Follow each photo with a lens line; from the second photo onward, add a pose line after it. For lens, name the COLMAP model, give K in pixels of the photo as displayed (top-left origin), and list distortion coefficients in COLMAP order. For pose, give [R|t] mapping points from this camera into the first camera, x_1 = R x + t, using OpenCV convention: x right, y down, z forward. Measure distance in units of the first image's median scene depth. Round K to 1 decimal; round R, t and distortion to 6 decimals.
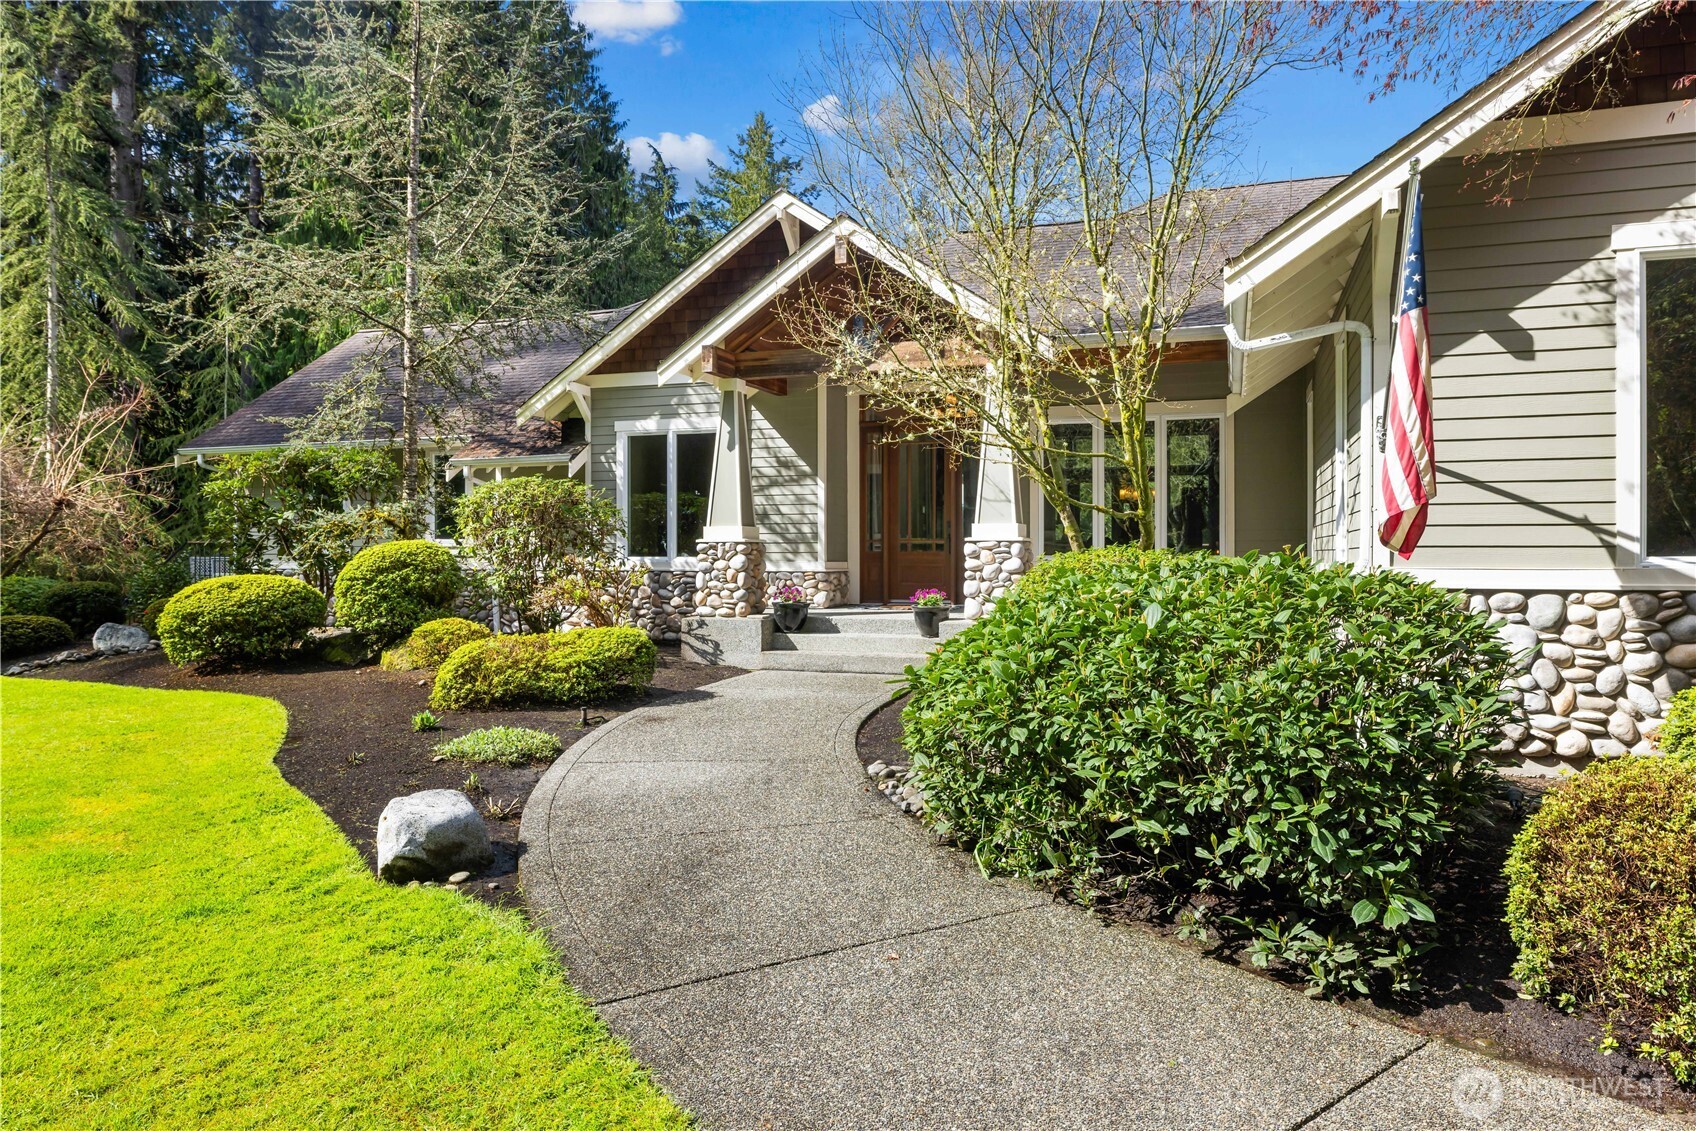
lens RADIAL K [[1126.8, 0, 848.1], [0, 1126.8, 565.6], [0, 0, 1]] dist [-0.001359, -0.000878]
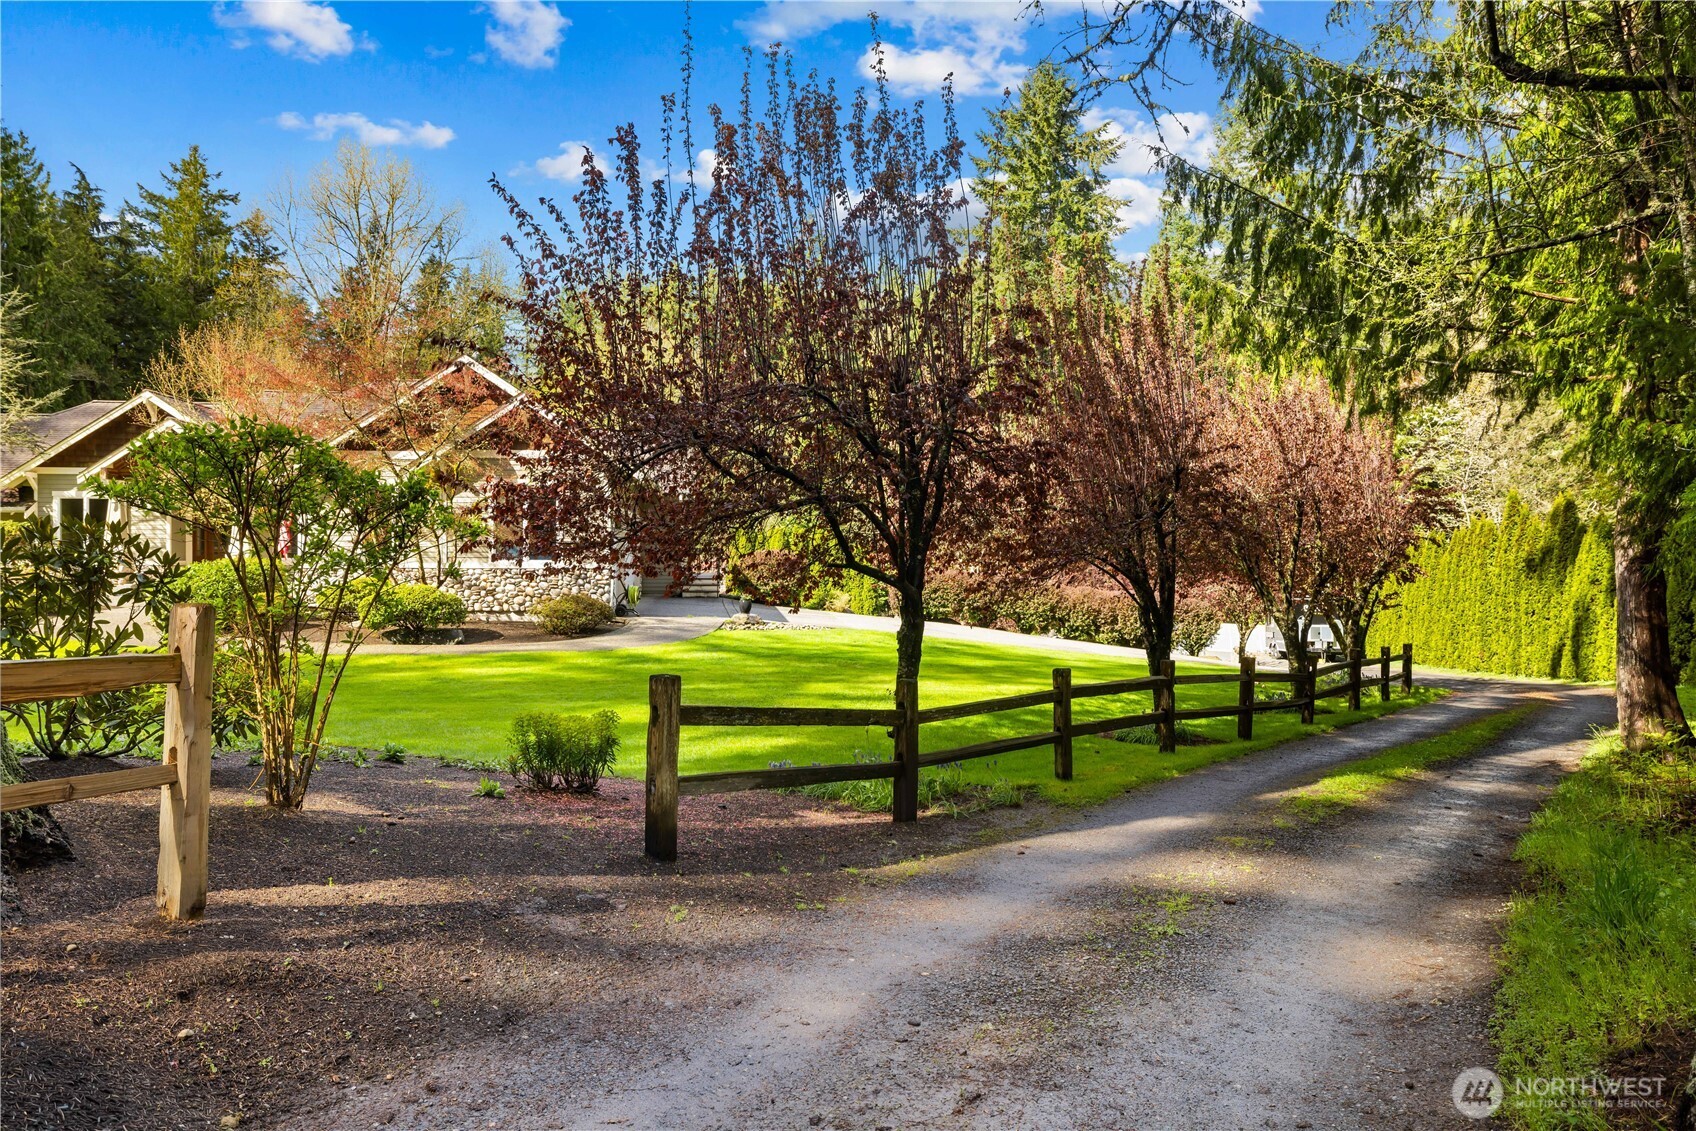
lens RADIAL K [[1126.8, 0, 847.8], [0, 1126.8, 564.1], [0, 0, 1]] dist [-0.001359, -0.000878]
pose [[0.909262, -0.000204, 0.416224, 0.244827], [0.000691, 0.999999, -0.001019, 0.006668], [-0.416223, 0.001214, 0.909262, -1.396191]]
